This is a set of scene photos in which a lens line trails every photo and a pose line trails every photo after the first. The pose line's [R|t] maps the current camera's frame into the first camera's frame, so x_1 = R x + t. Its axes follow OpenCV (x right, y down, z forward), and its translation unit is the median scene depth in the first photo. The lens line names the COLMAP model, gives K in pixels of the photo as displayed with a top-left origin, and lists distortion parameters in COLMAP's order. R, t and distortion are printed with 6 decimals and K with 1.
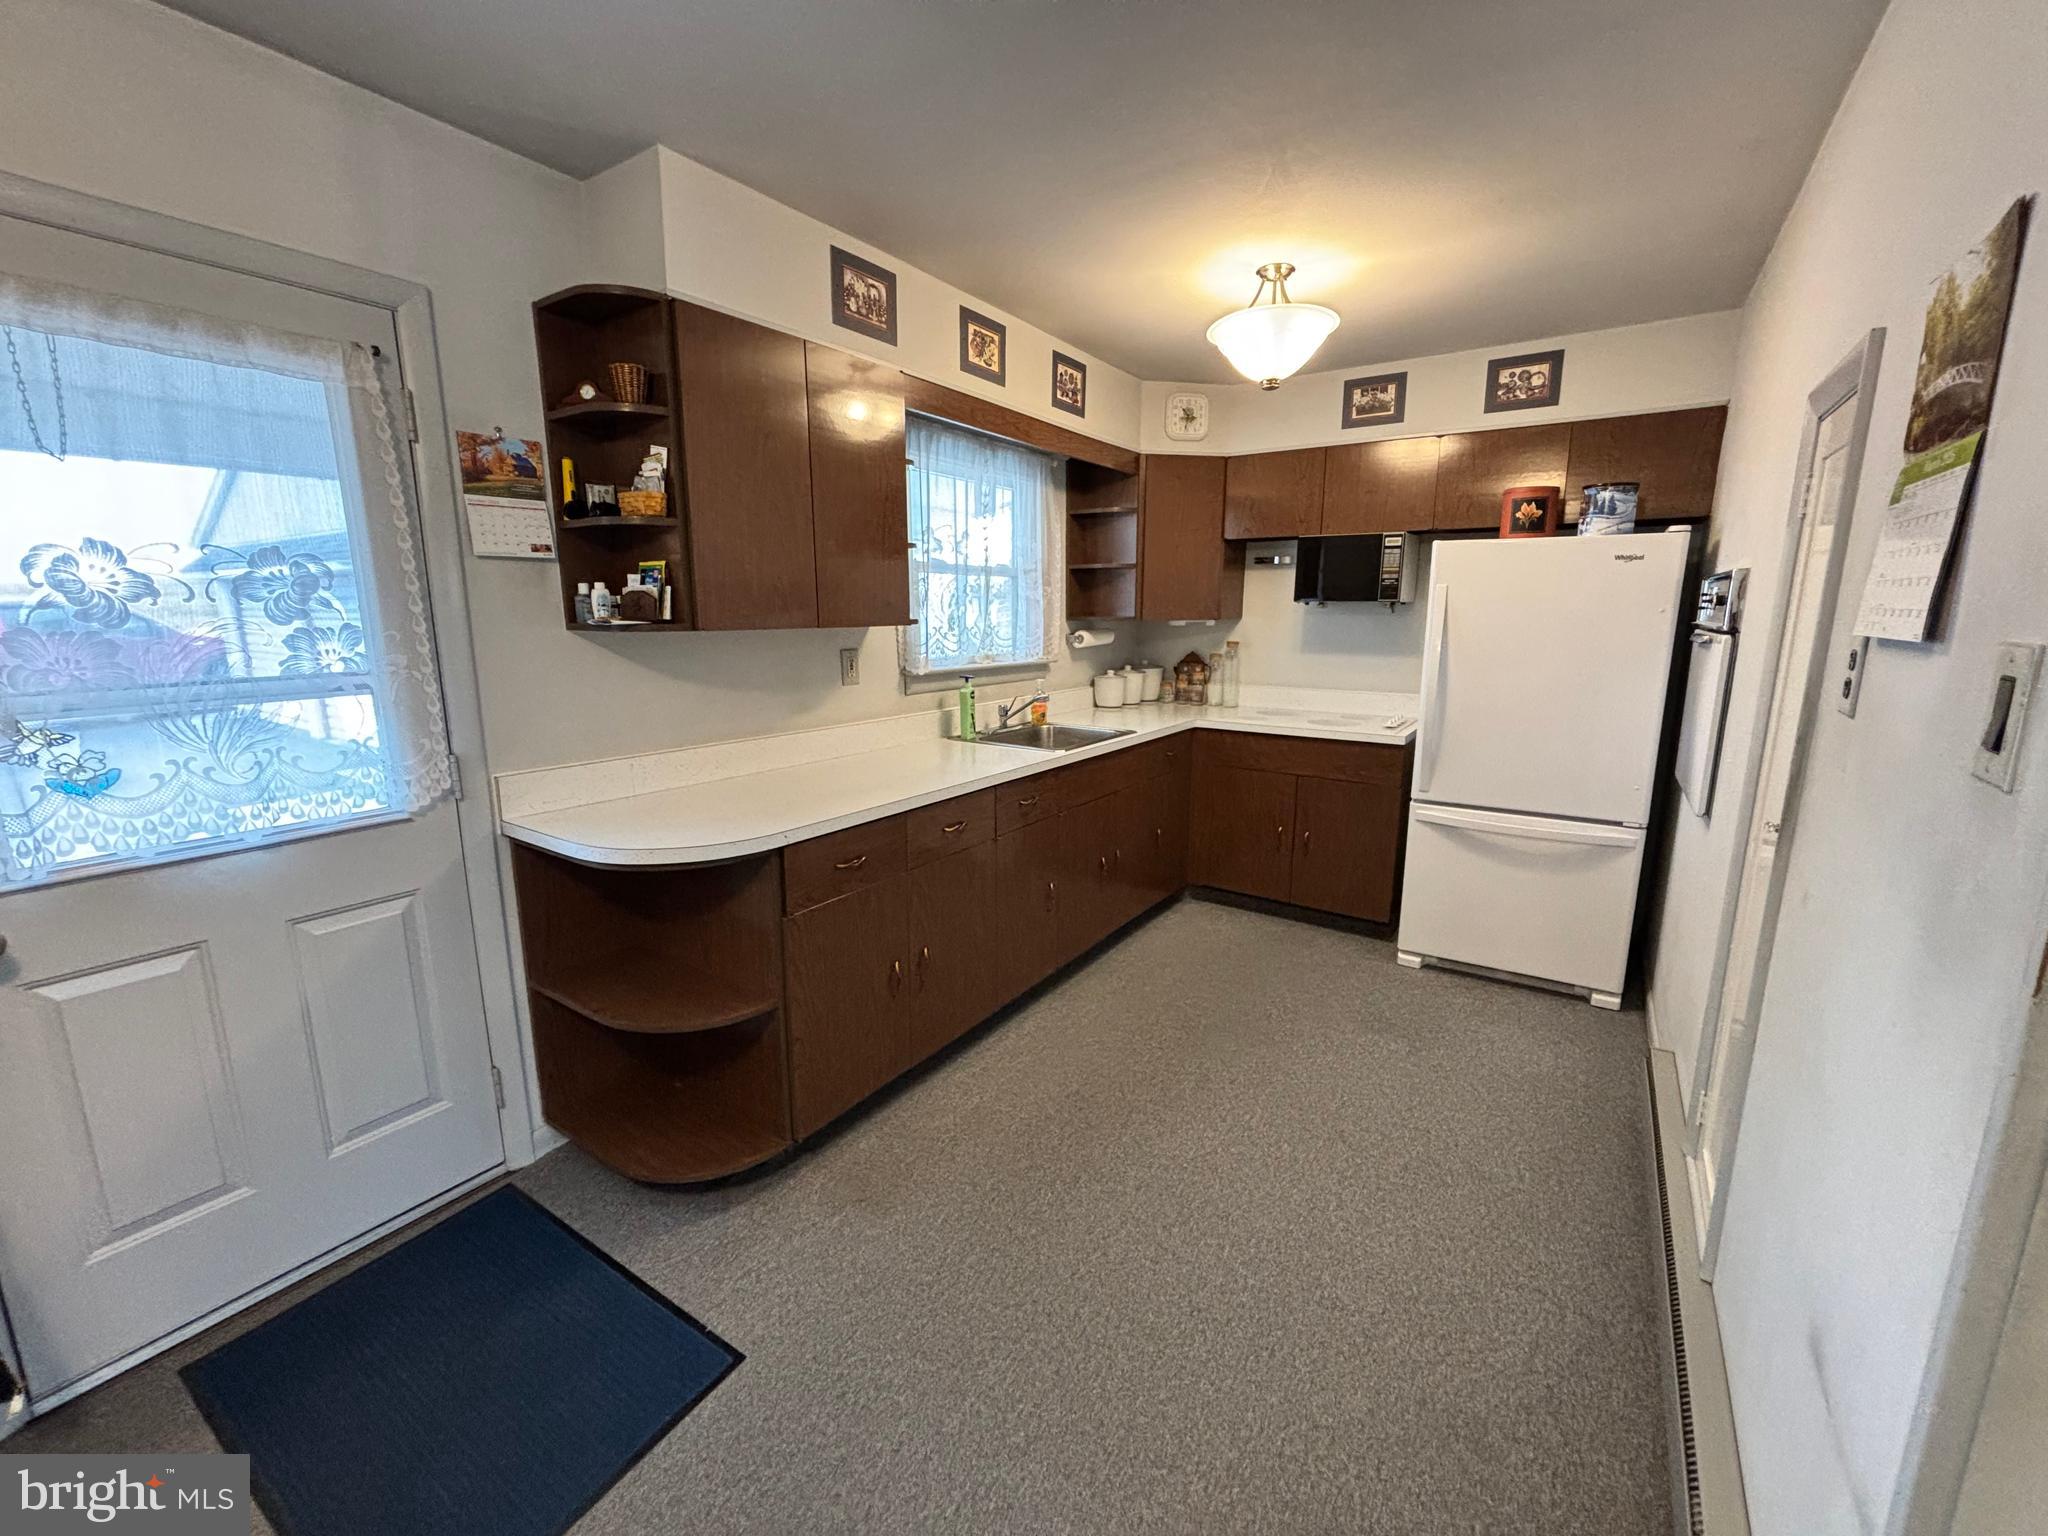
lens RADIAL K [[829.8, 0, 1024.6], [0, 829.8, 764.3], [0, 0, 1]] dist [-0.000981, 0.000541]
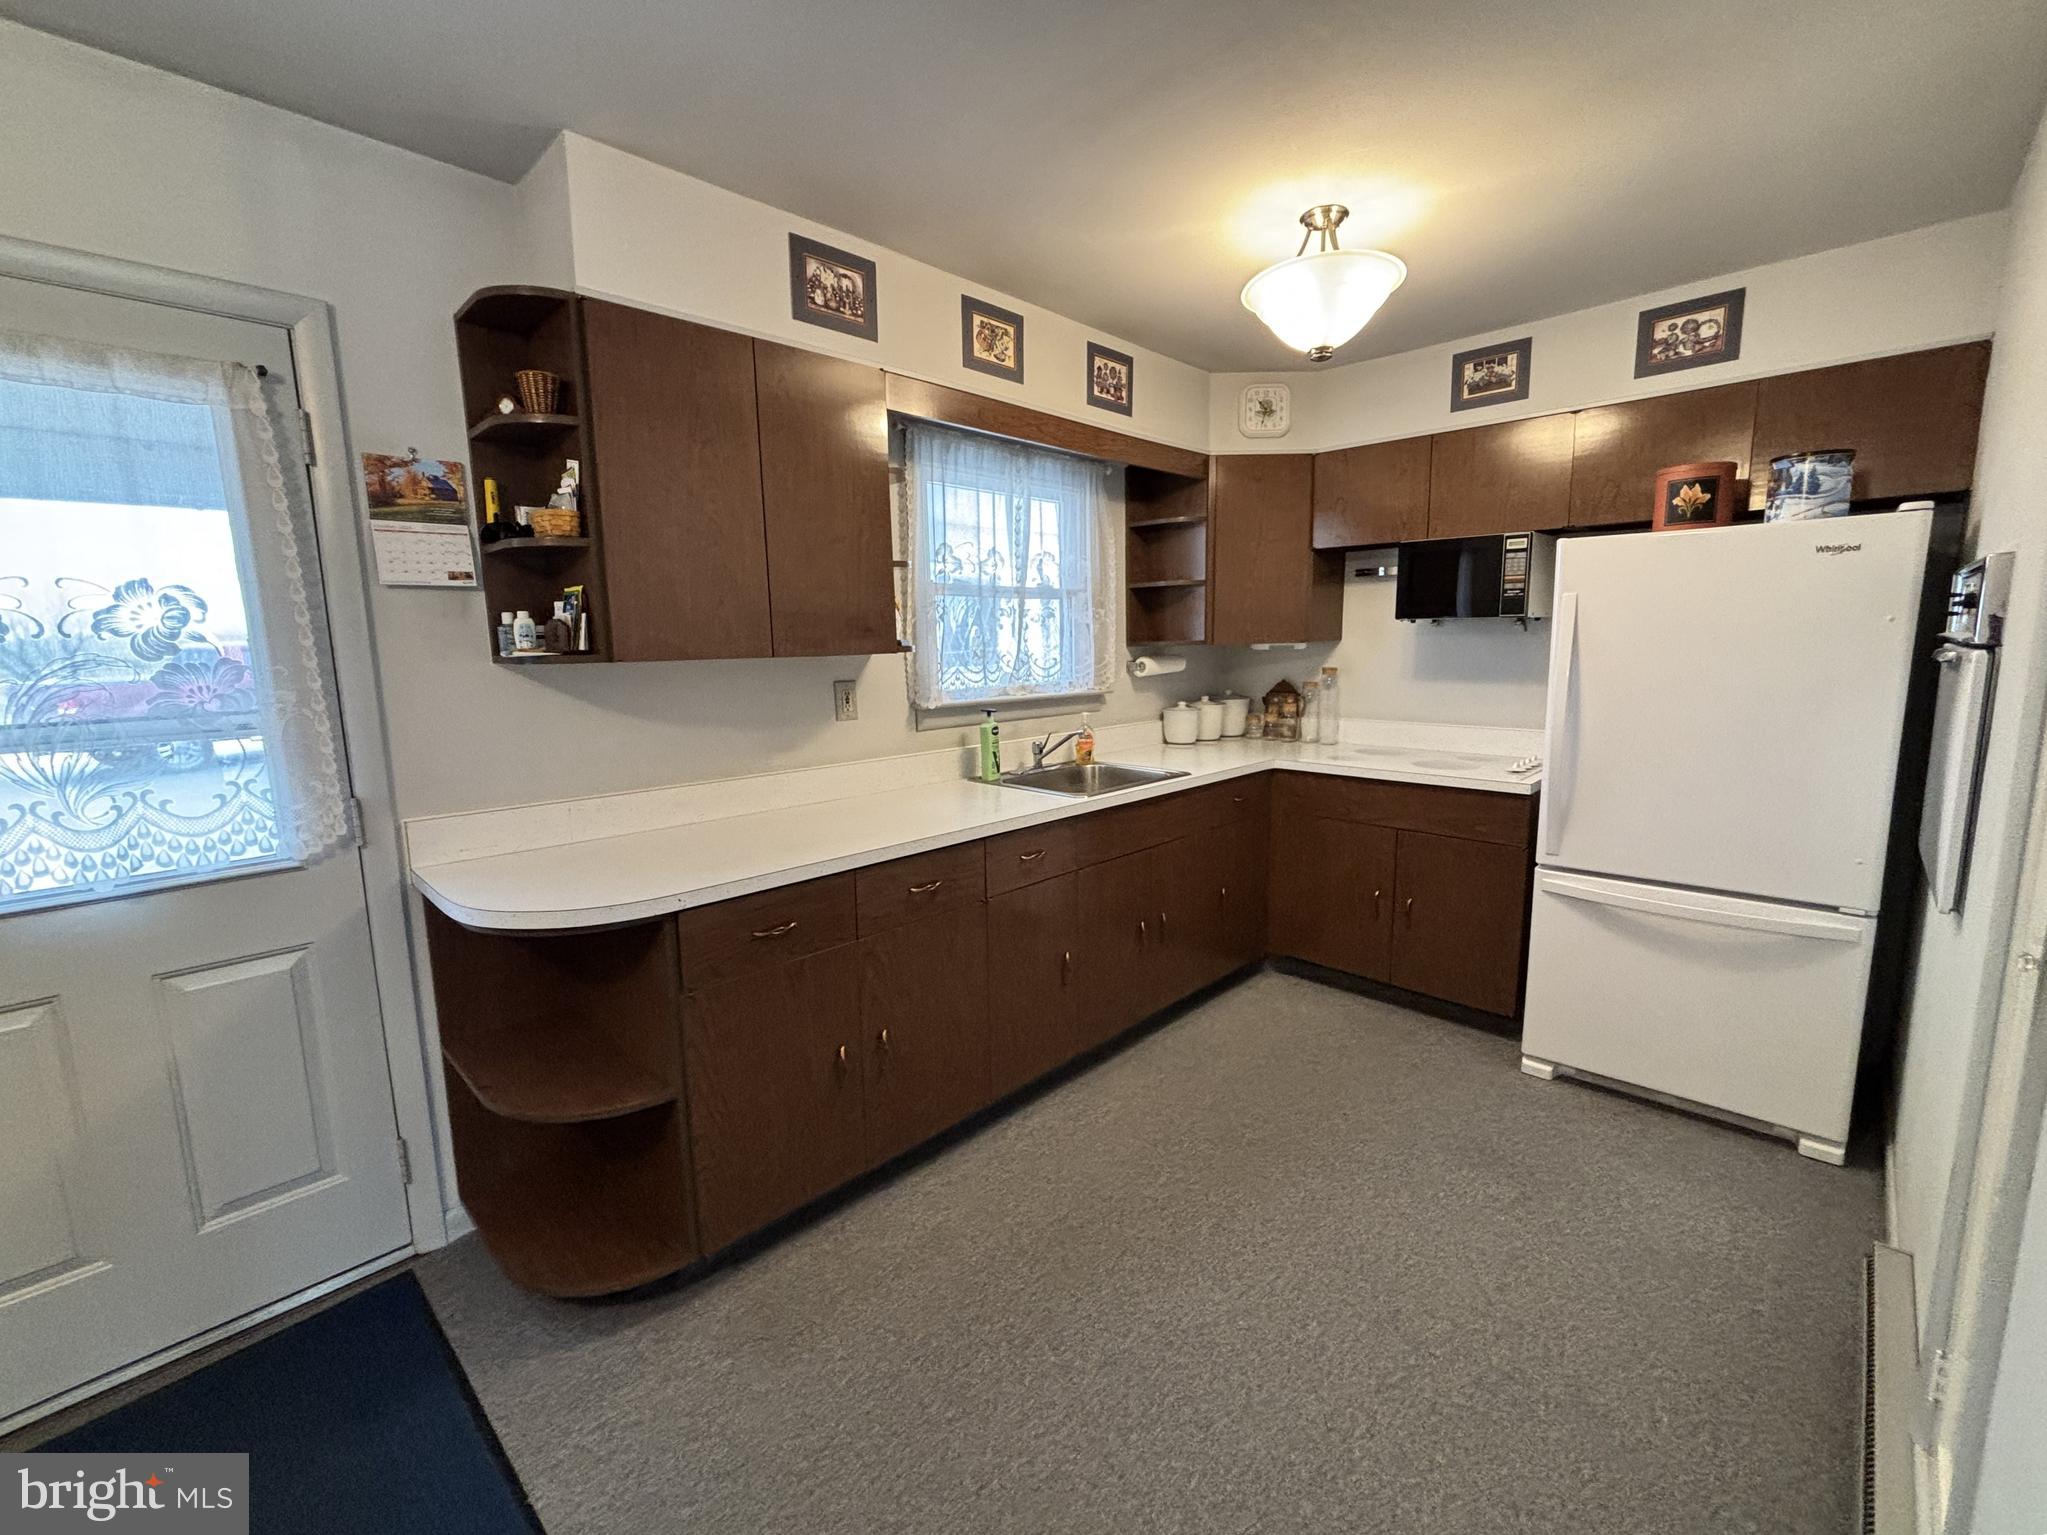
lens RADIAL K [[851.0, 0, 1023.0], [0, 851.0, 763.3], [0, 0, 1]] dist [-0.010570, 0.010534]
pose [[0.984366, 0.009008, -0.175905, 0.136537], [-0.015829, 0.999175, -0.037411, -0.016979], [0.175423, 0.039610, 0.983696, 0.123483]]
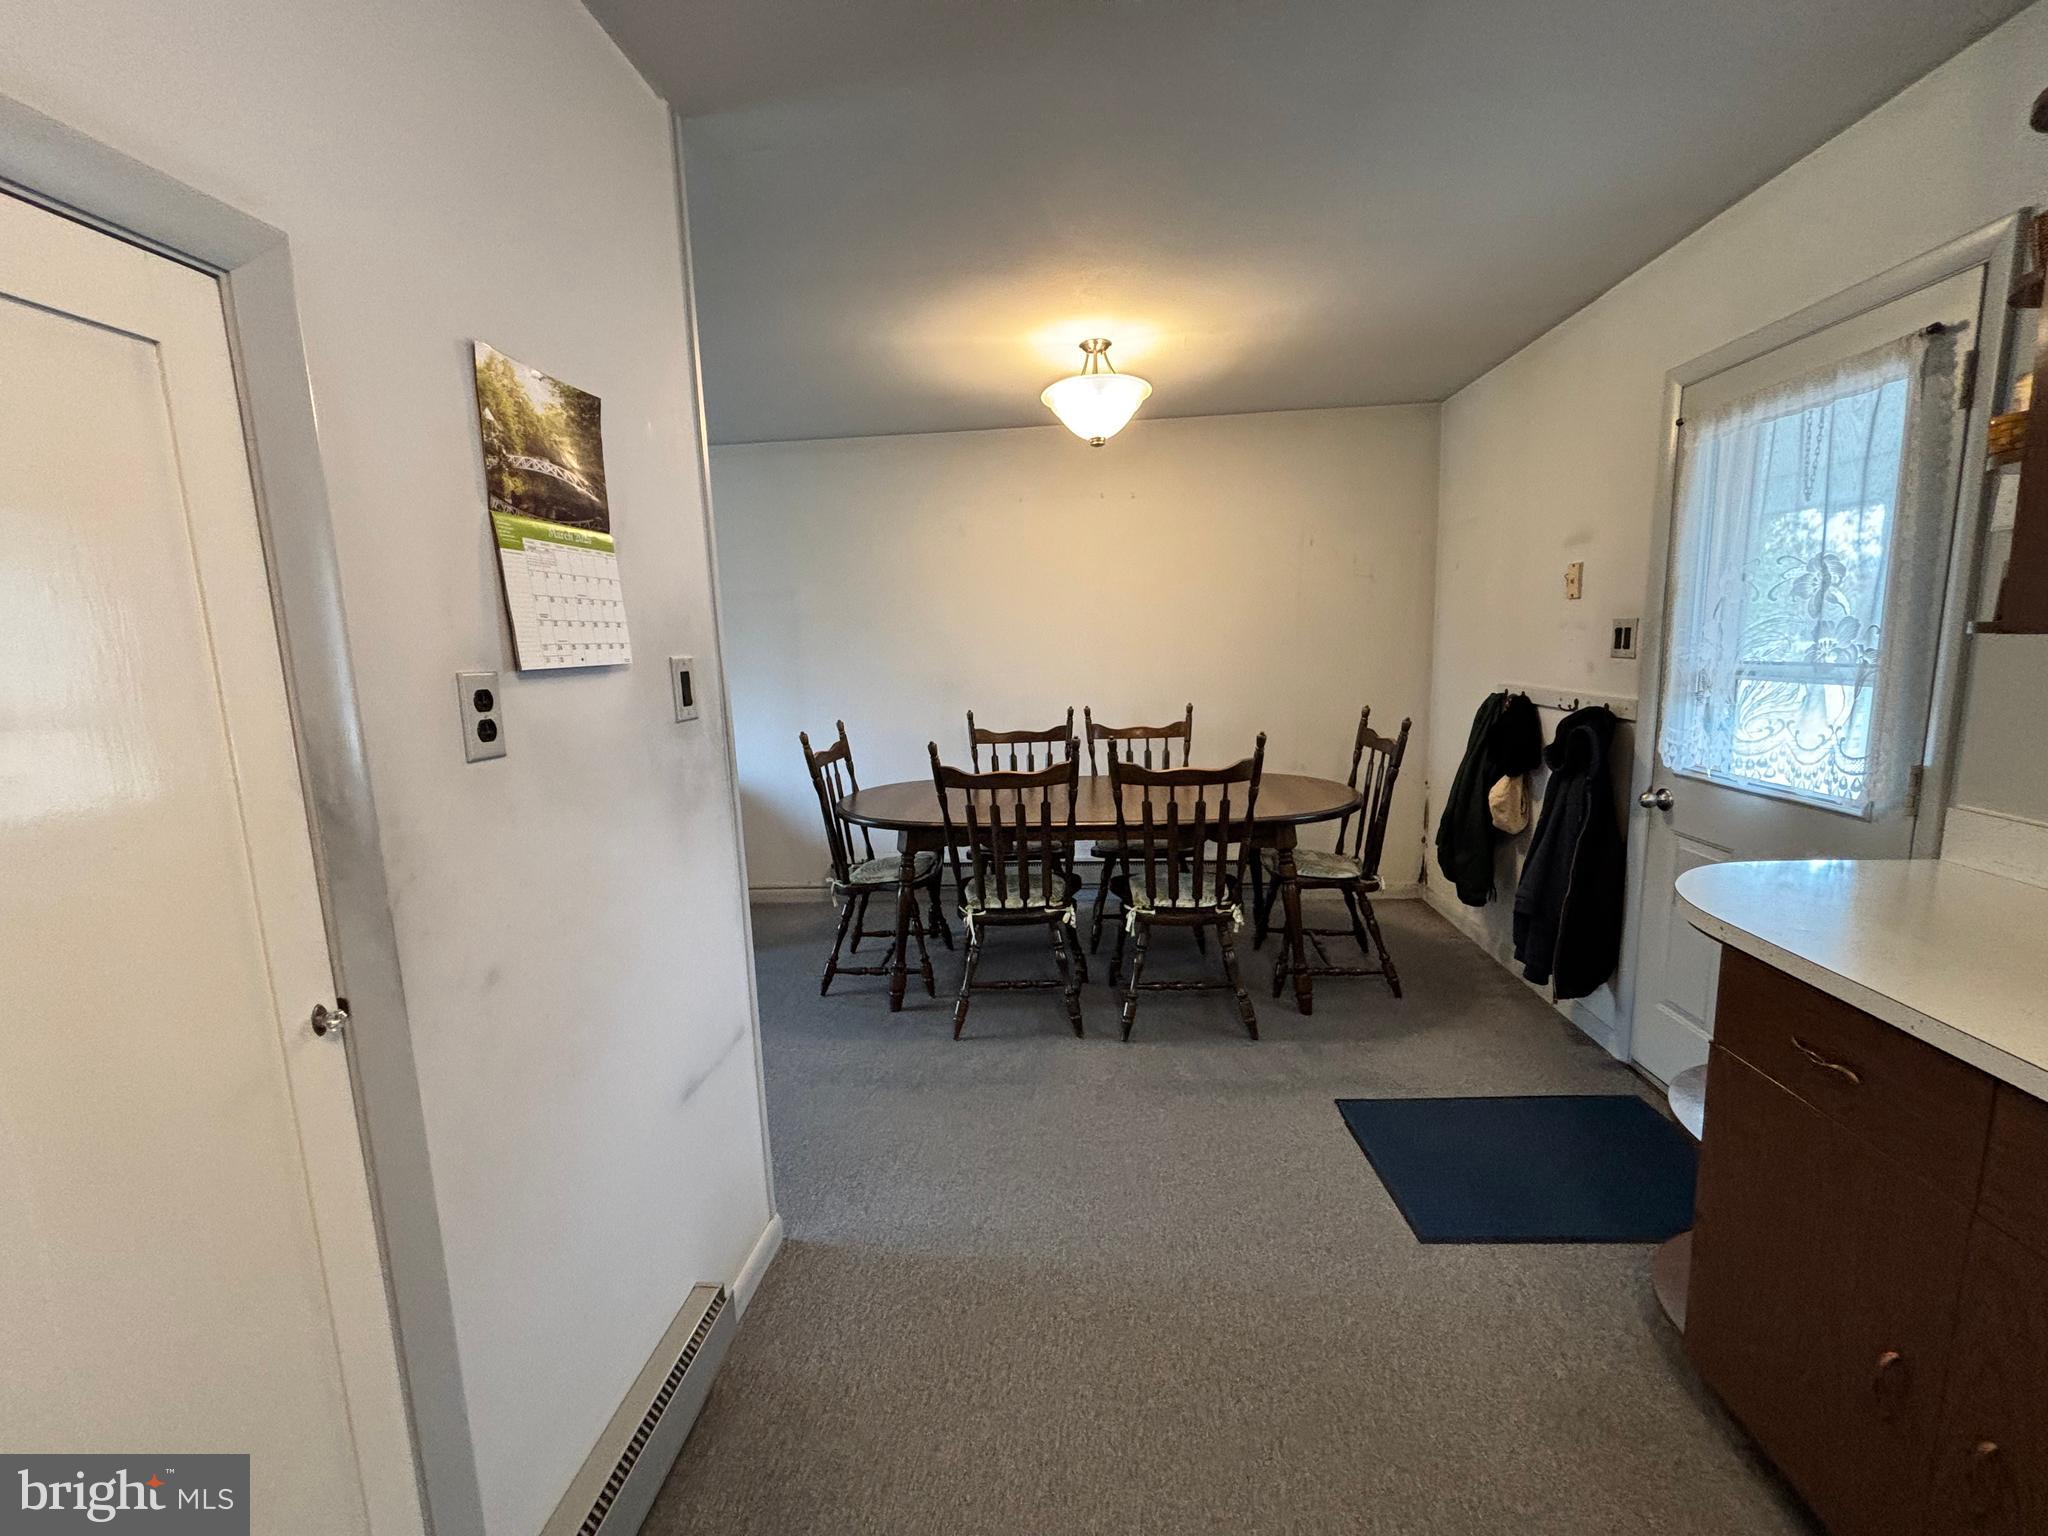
lens RADIAL K [[829.8, 0, 1024.6], [0, 829.8, 764.3], [0, 0, 1]] dist [-0.000981, 0.000541]
pose [[-0.866814, 0.106752, -0.487070, 0.357495], [-0.060808, 0.946893, 0.315748, -0.149340], [0.494910, 0.303312, -0.814289, 0.797772]]
